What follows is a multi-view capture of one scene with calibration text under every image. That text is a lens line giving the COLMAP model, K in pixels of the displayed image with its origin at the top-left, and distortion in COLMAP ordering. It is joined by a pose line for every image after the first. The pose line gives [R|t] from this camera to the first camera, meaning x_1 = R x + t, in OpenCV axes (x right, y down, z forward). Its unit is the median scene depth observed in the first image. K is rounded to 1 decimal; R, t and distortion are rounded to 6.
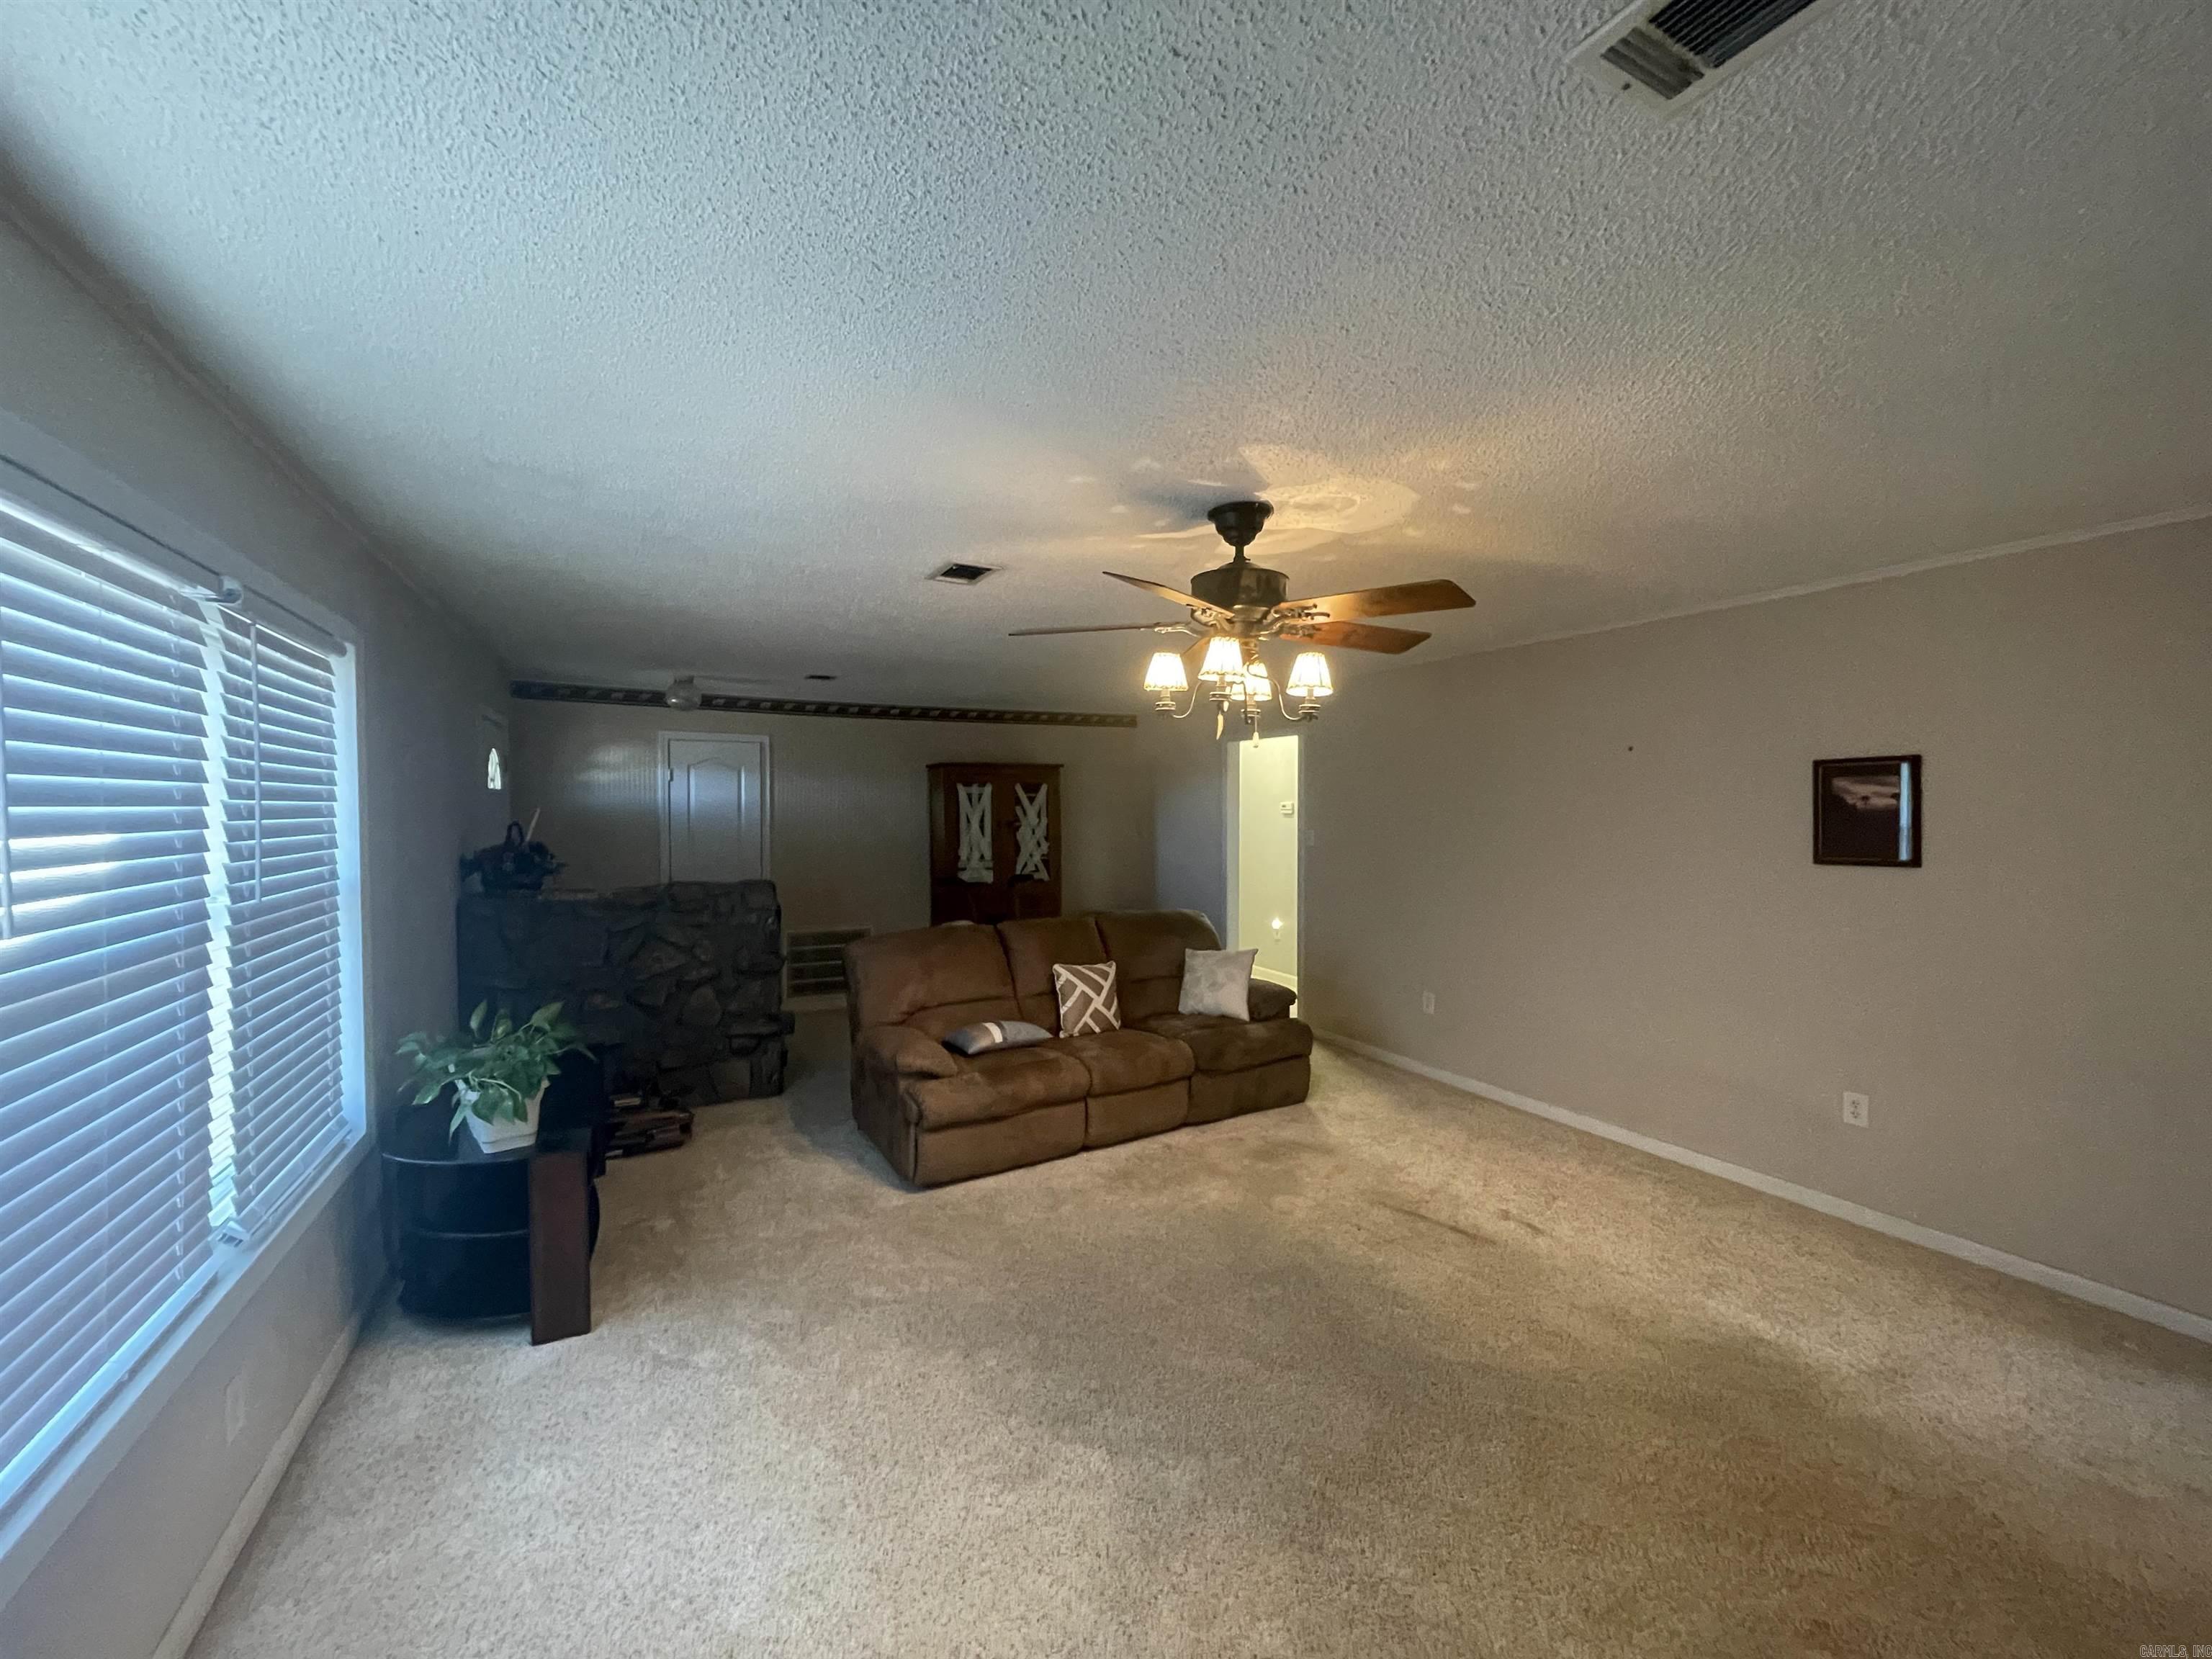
lens RADIAL K [[876.2, 0, 1095.2], [0, 876.2, 824.7], [0, 0, 1]] dist [0.003373, -0.000952]
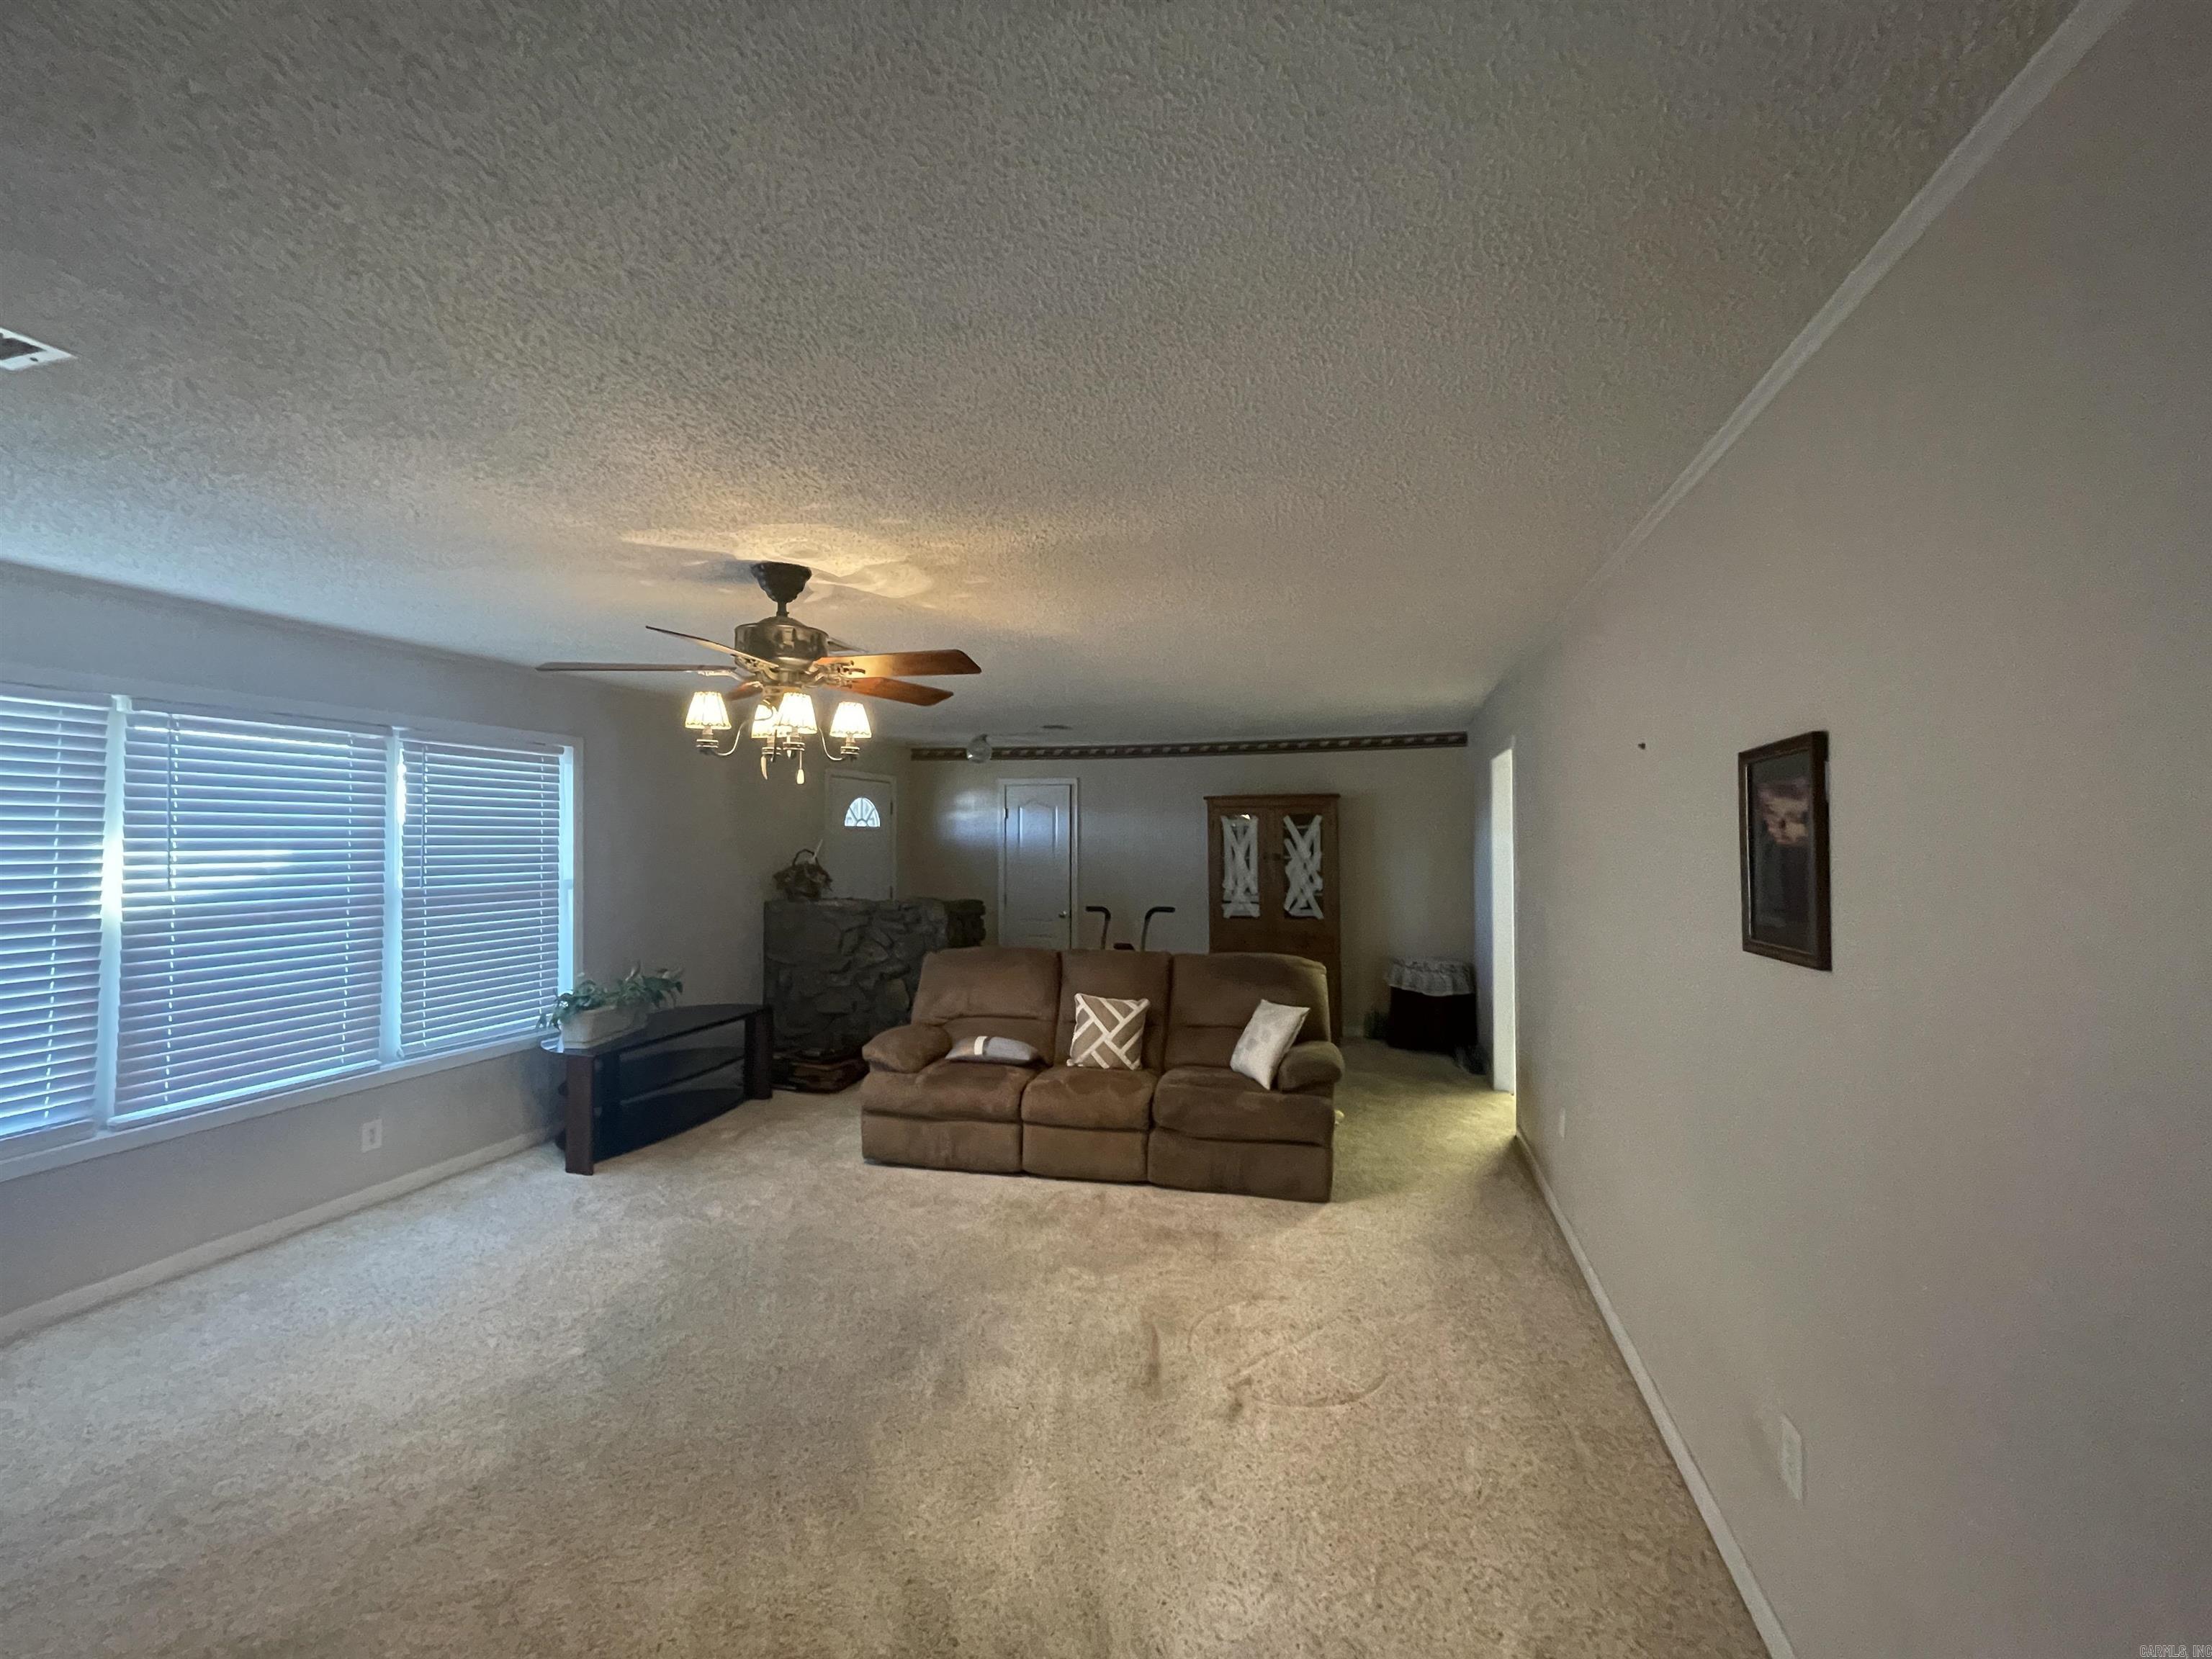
lens RADIAL K [[876.2, 0, 1102.7], [0, 876.2, 822.5], [0, 0, 1]] dist [0.003373, -0.000952]
pose [[0.730234, -0.012100, -0.683090, 0.677952], [-0.015356, 0.999300, -0.034117, -0.005269], [0.683025, 0.035403, 0.729537, 0.268832]]
